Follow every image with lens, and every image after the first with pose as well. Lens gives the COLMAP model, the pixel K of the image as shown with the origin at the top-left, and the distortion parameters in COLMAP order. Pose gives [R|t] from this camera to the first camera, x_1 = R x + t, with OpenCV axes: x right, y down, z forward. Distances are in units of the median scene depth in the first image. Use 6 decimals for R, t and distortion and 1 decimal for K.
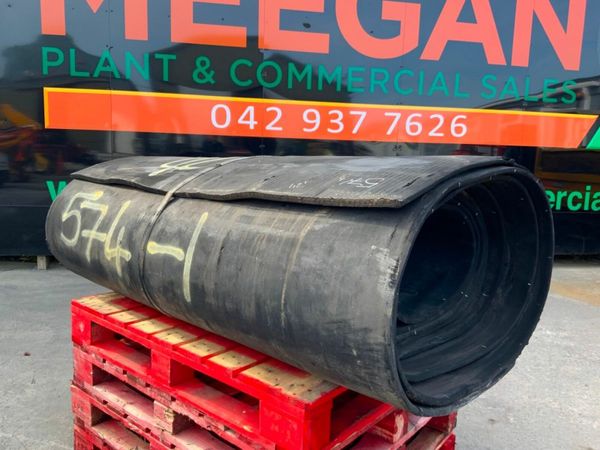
lens RADIAL K [[504.0, 0, 299.5], [0, 504.0, 218.4], [0, 0, 1]] dist [0.040983, -0.091189]
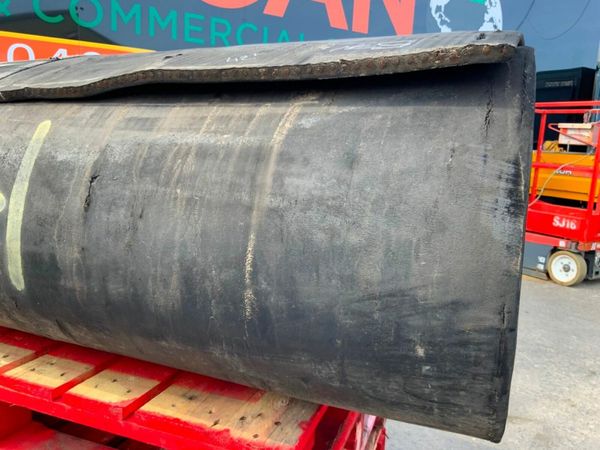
lens RADIAL K [[504.0, 0, 304.5], [0, 504.0, 227.3], [0, 0, 1]] dist [0.040983, -0.091189]
pose [[0.933848, -0.043576, 0.355006, -0.145962], [0.025044, 0.998081, 0.056631, 0.088845], [-0.356792, -0.043994, 0.933147, 0.469865]]
